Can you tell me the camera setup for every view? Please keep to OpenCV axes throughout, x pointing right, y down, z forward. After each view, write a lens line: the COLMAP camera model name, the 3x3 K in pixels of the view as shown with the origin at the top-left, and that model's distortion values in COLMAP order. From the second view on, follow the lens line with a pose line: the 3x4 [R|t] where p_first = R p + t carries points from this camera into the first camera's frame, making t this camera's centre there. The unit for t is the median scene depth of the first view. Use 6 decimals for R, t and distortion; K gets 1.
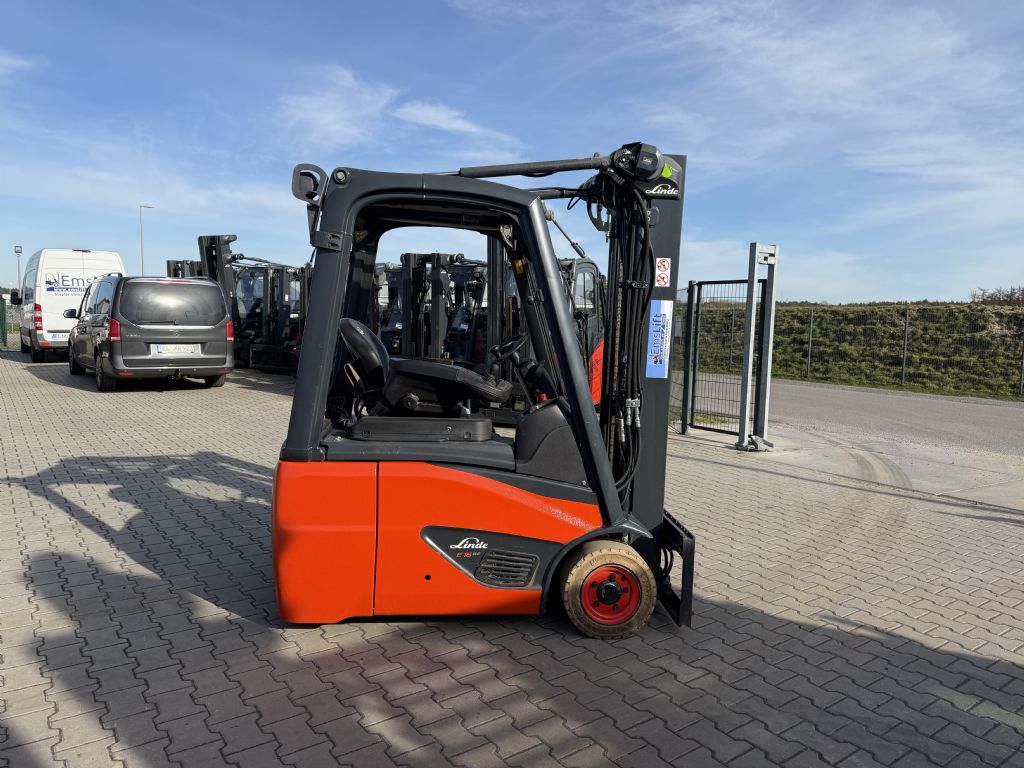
lens RADIAL K [[720.2, 0, 512.6], [0, 720.2, 385.5], [0, 0, 1]] dist [0.039592, -0.047548]
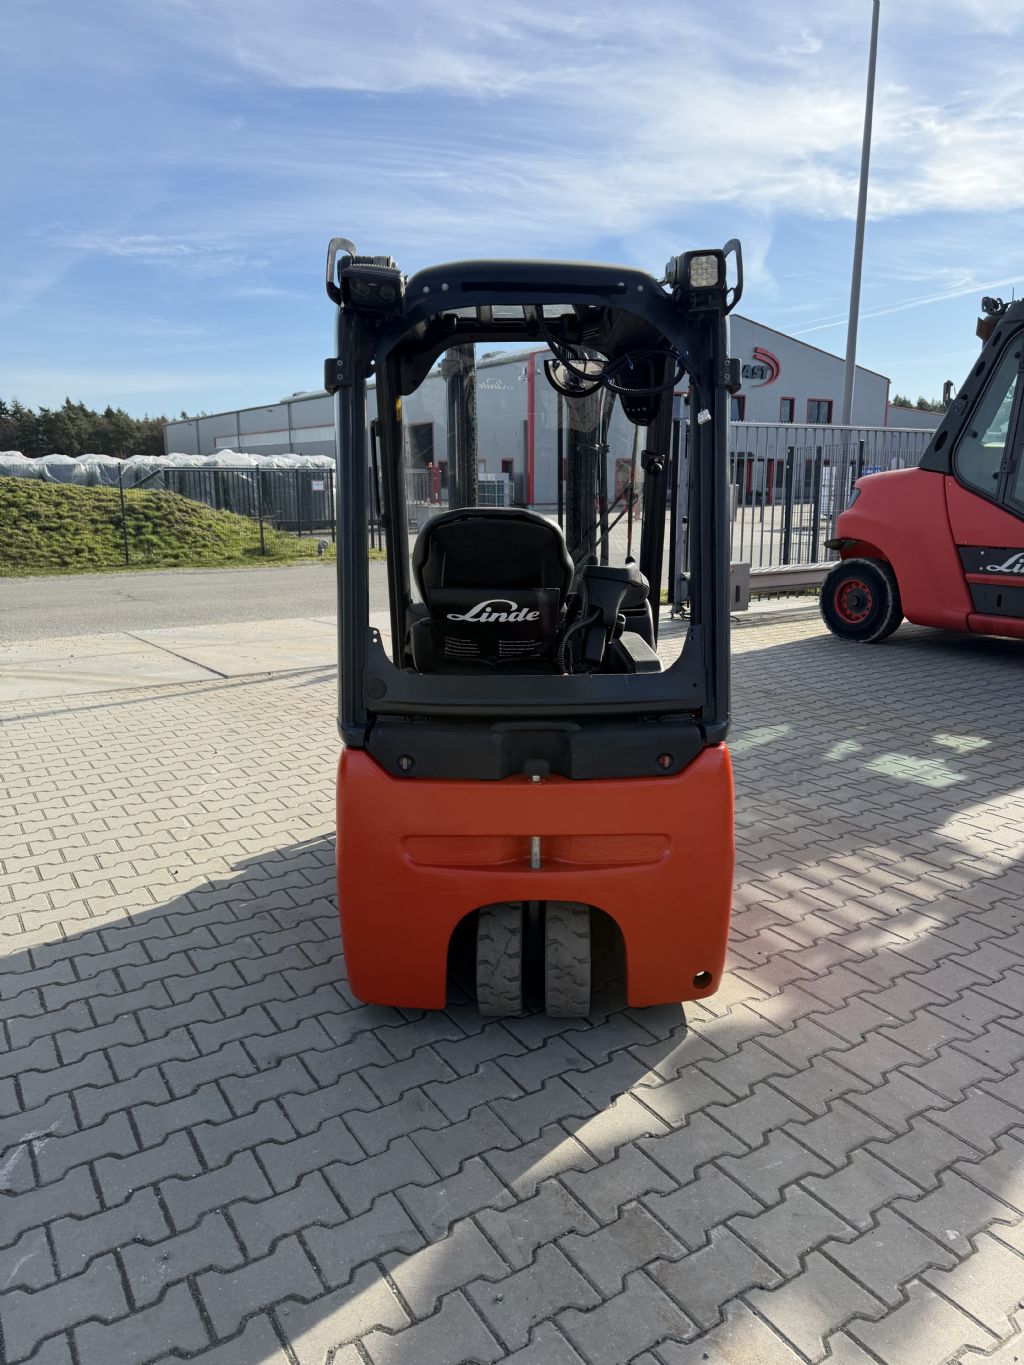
lens RADIAL K [[960.1, 0, 516.5], [0, 960.1, 681.7], [0, 0, 1]] dist [0.039592, -0.047548]
pose [[0.068224, -0.228215, 0.971218, -1.009297], [0.102009, 0.969979, 0.220758, -0.131723], [-0.992441, 0.084012, 0.089455, 1.003964]]
